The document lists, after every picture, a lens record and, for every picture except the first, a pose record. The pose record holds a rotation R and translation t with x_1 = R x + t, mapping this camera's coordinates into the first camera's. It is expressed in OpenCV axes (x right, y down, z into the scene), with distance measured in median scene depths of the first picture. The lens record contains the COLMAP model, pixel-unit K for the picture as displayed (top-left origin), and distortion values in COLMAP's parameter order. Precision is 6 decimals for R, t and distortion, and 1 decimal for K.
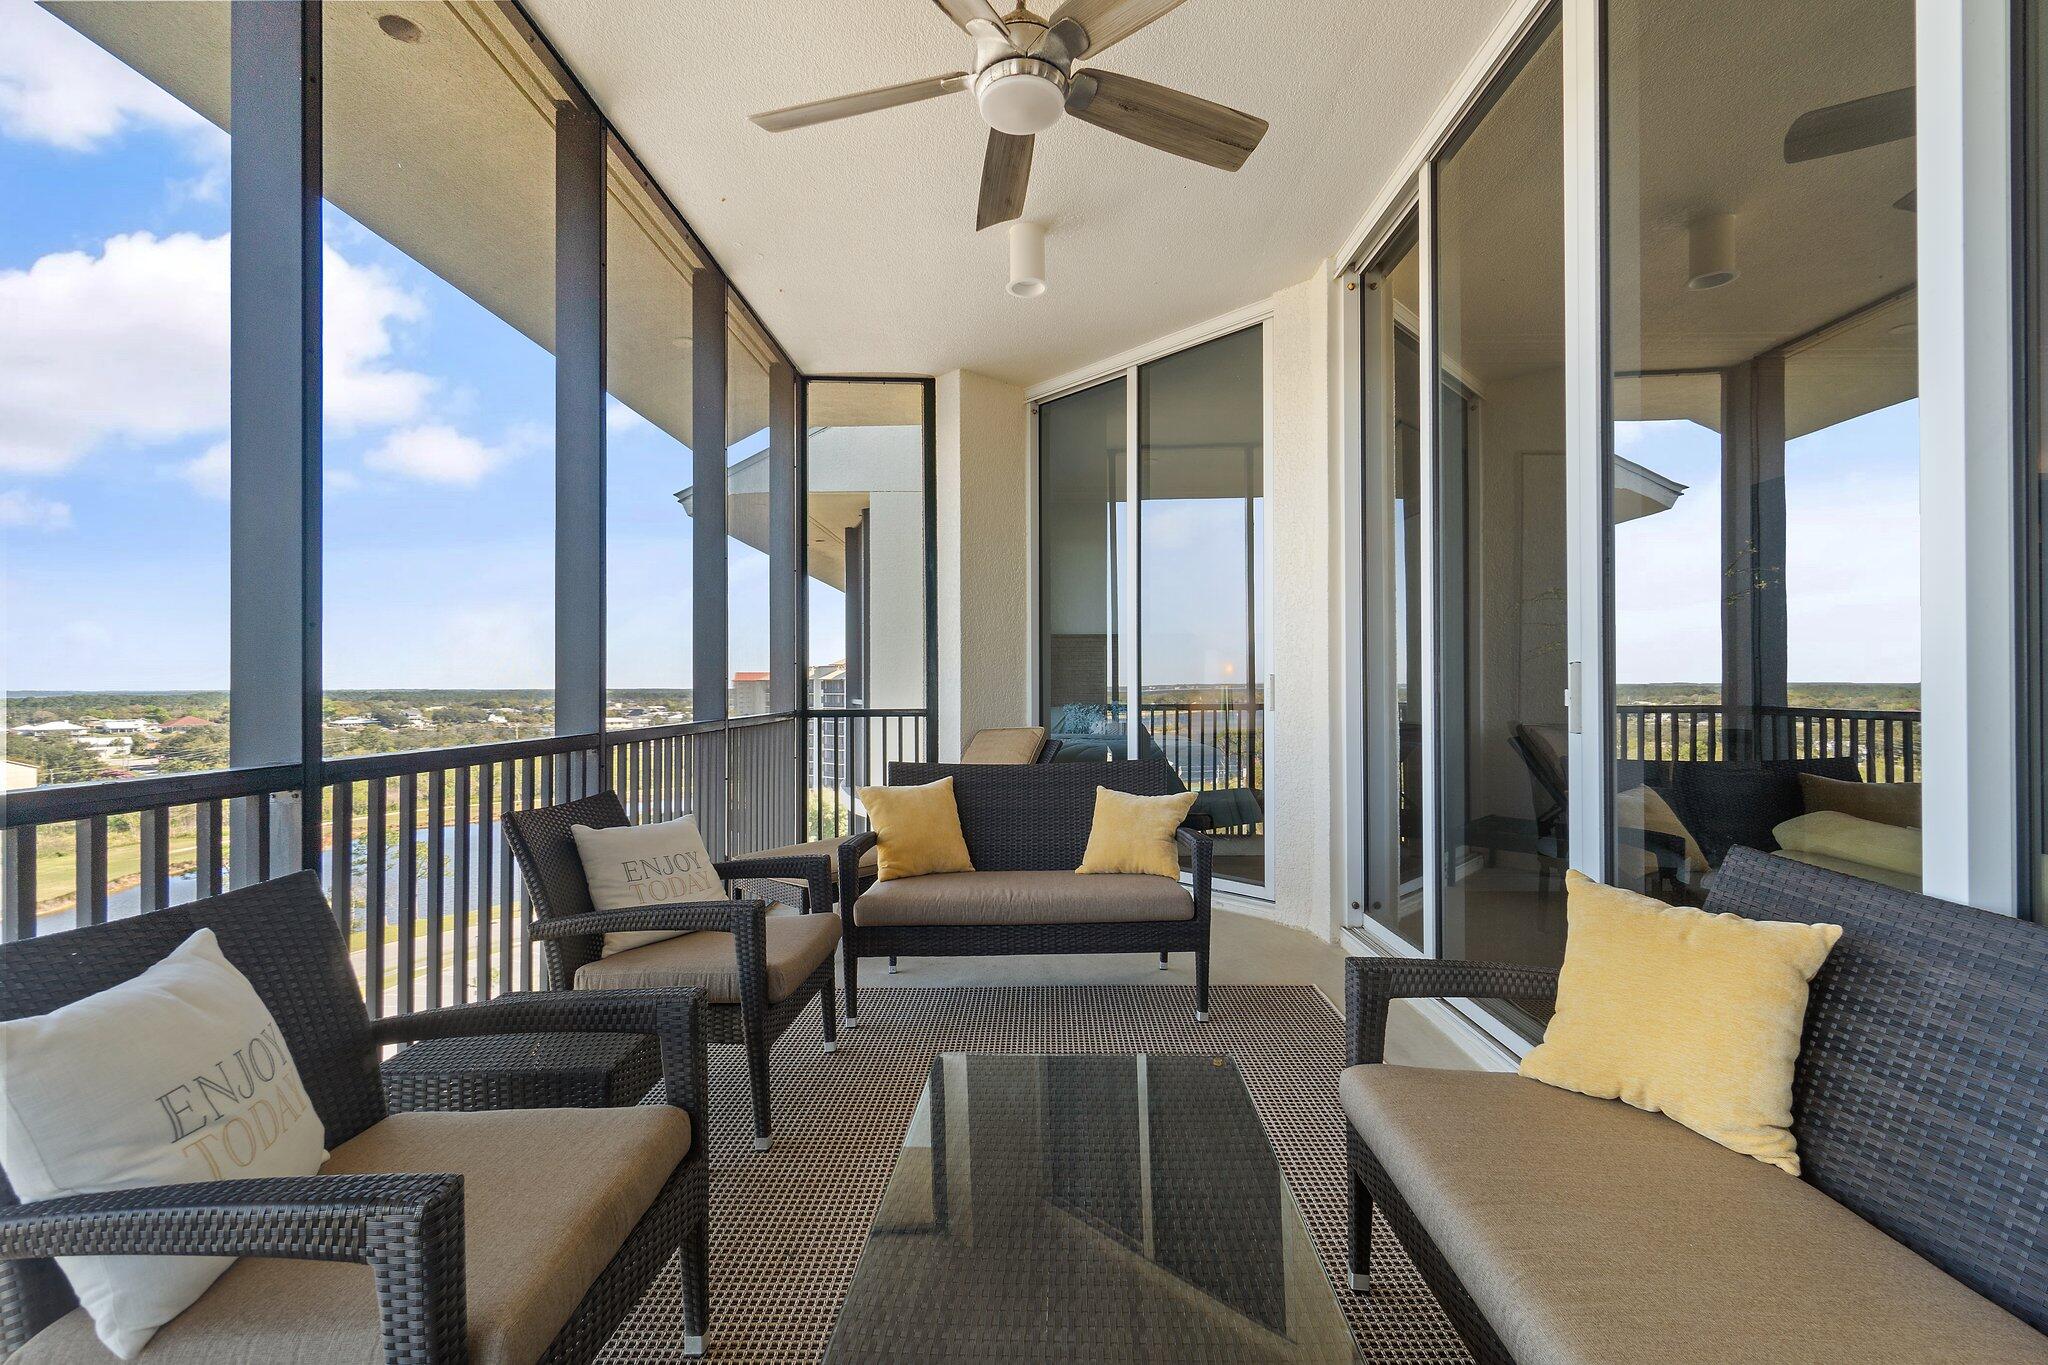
lens RADIAL K [[893.0, 0, 1015.5], [0, 893.0, 682.6], [0, 0, 1]] dist [0.003563, 0.000297]
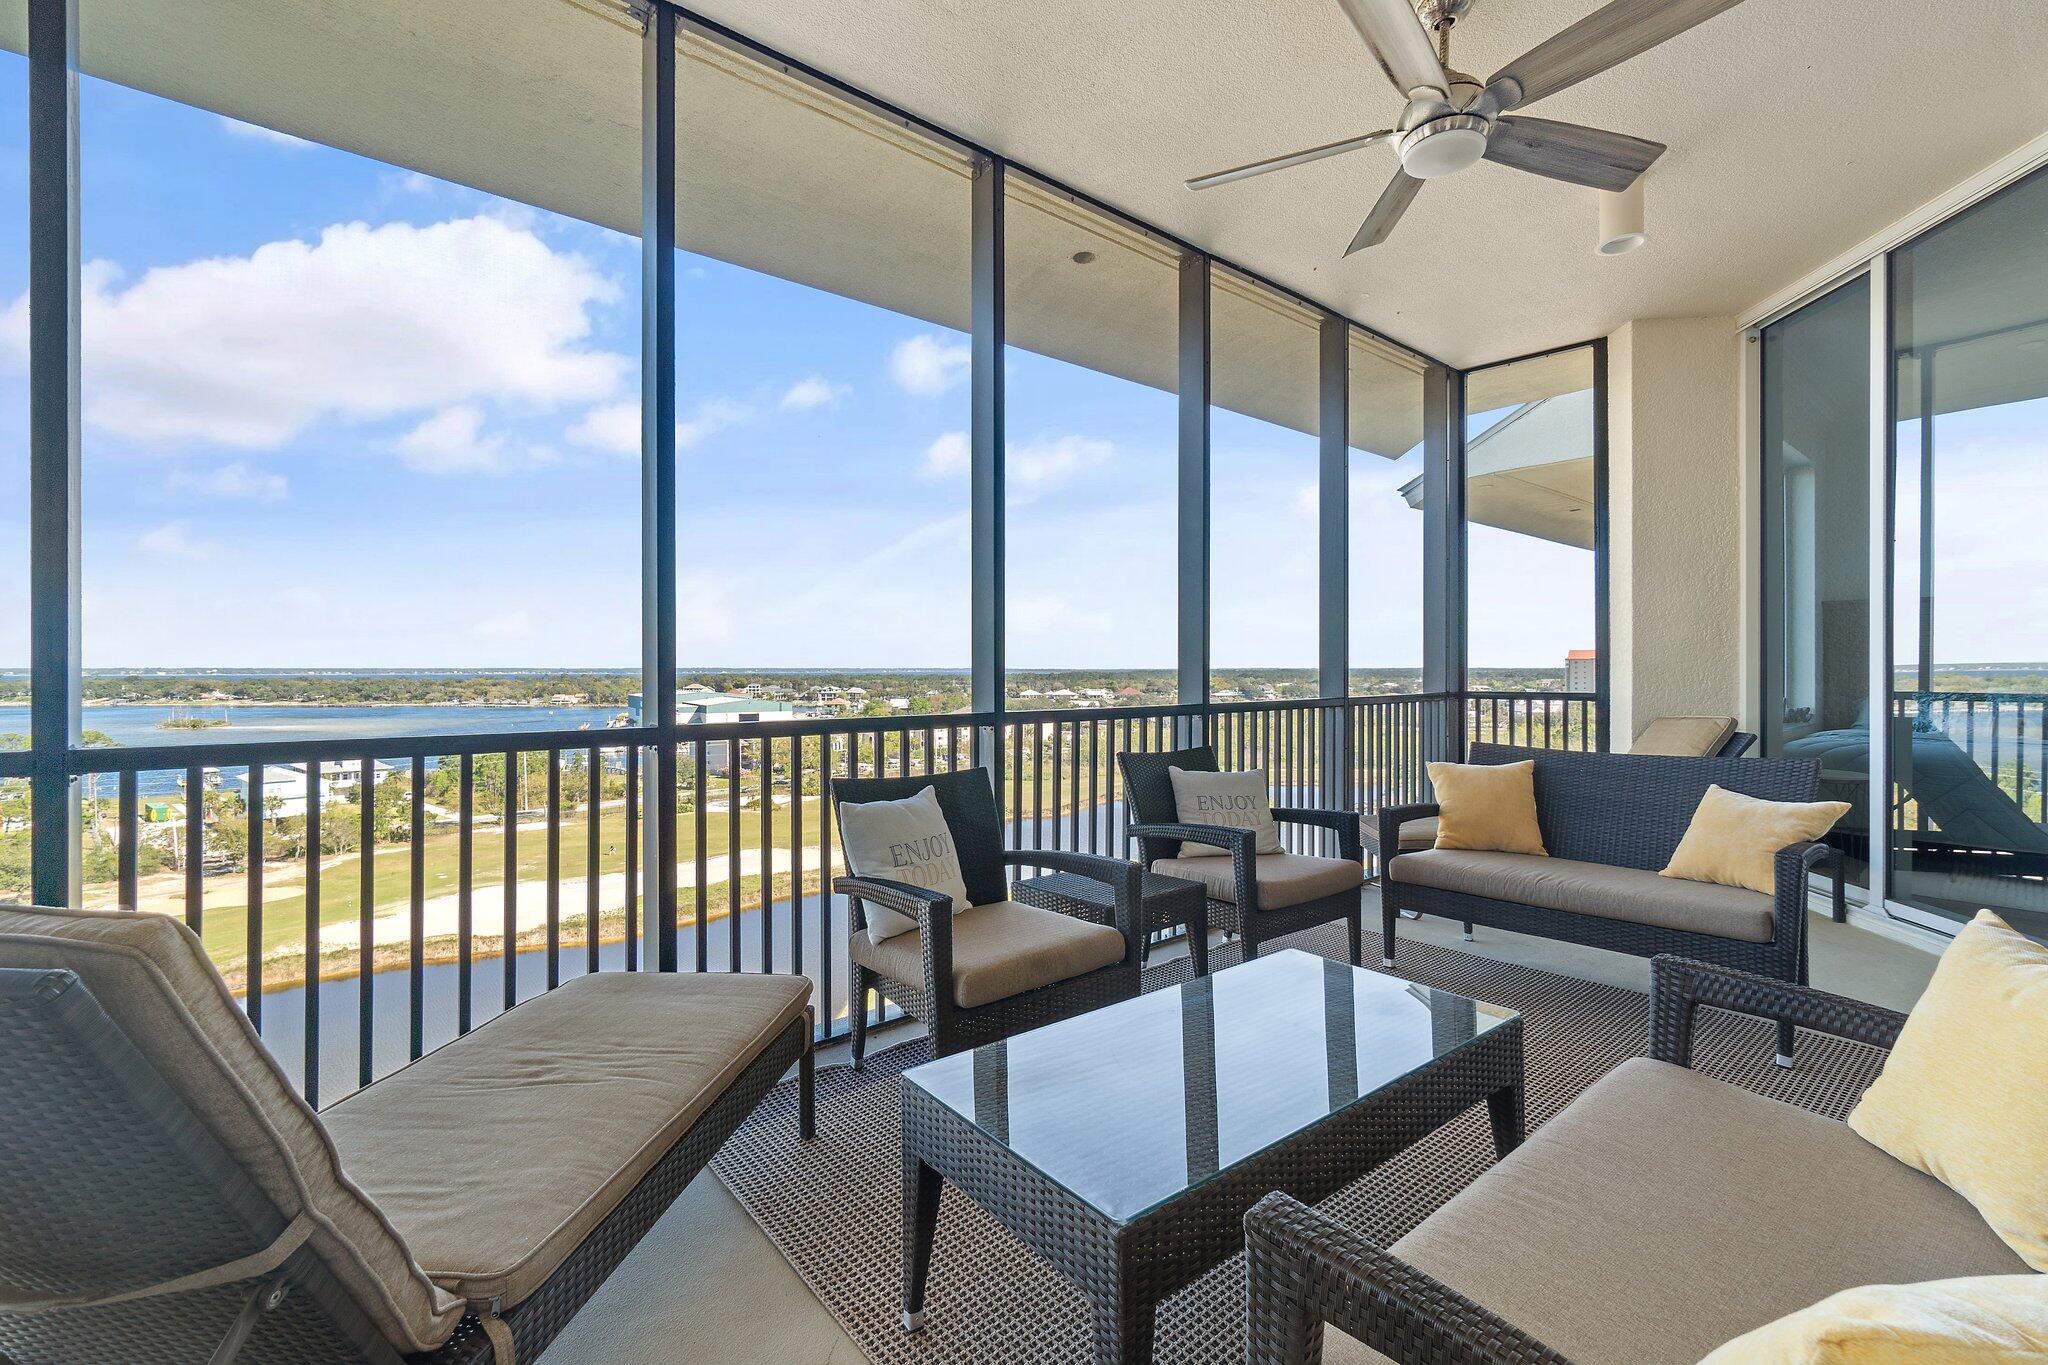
lens RADIAL K [[866.9, 0, 1032.9], [0, 866.9, 669.7], [0, 0, 1]] dist [-0.004167, 0.000037]
pose [[0.654556, 0.002906, -0.756008, 0.313327], [0.003040, 0.999974, 0.006476, -0.003830], [0.756008, -0.006537, 0.654530, -0.061305]]
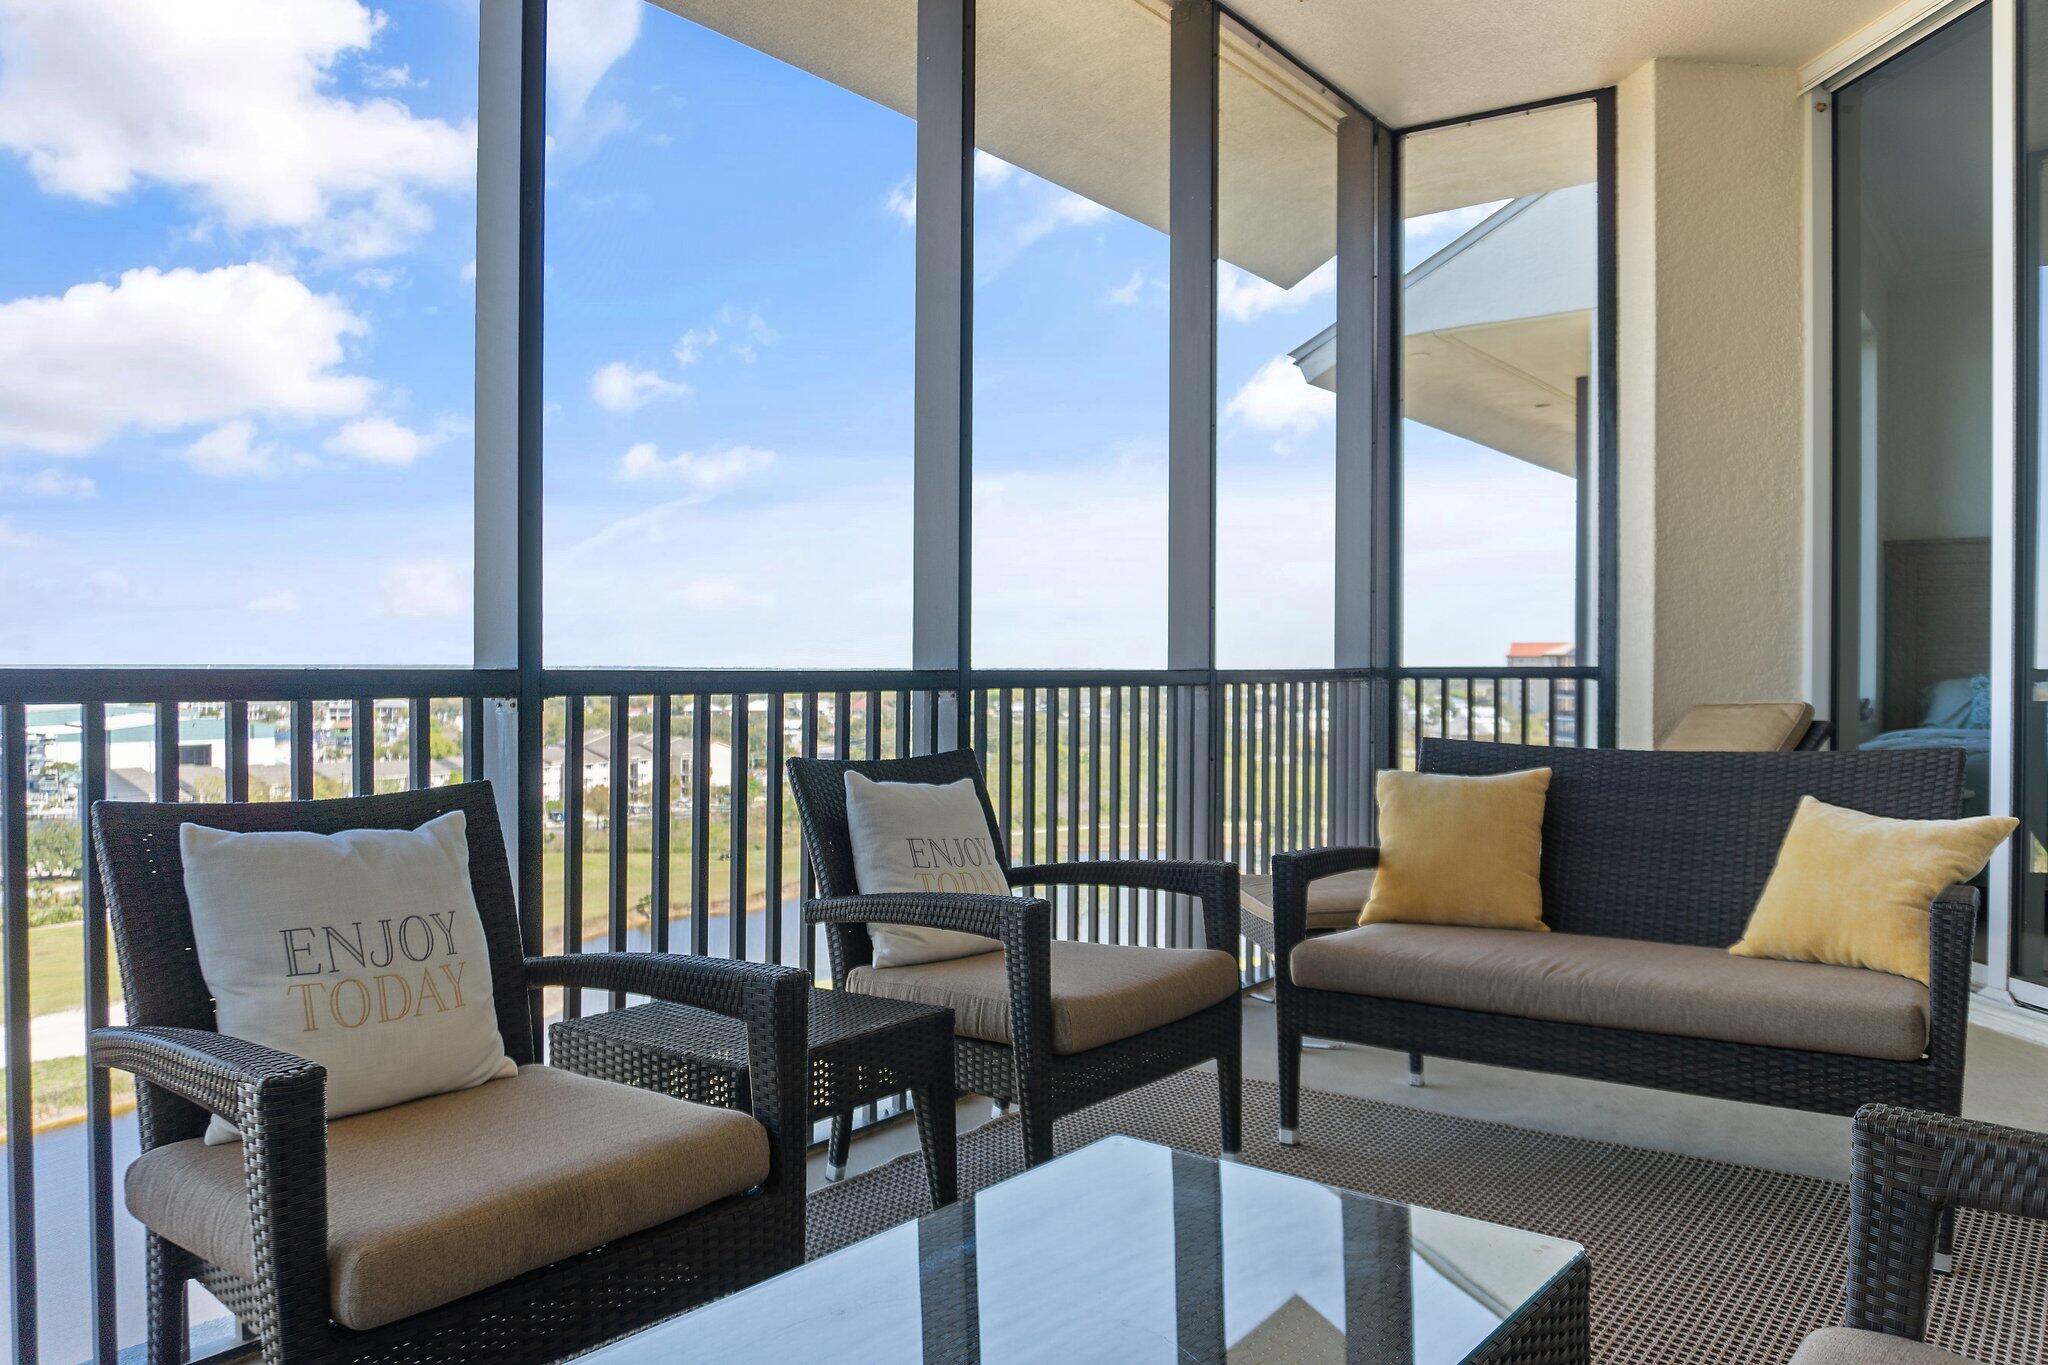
lens RADIAL K [[1428.4, 0, 1026.3], [0, 1428.4, 678.9], [0, 0, 1]] dist [-0.029799, -0.004301]
pose [[0.806492, 0.012577, -0.591111, 0.225479], [-0.003518, 0.999858, 0.016474, 0.037663], [0.591234, -0.011206, 0.806422, 0.076778]]
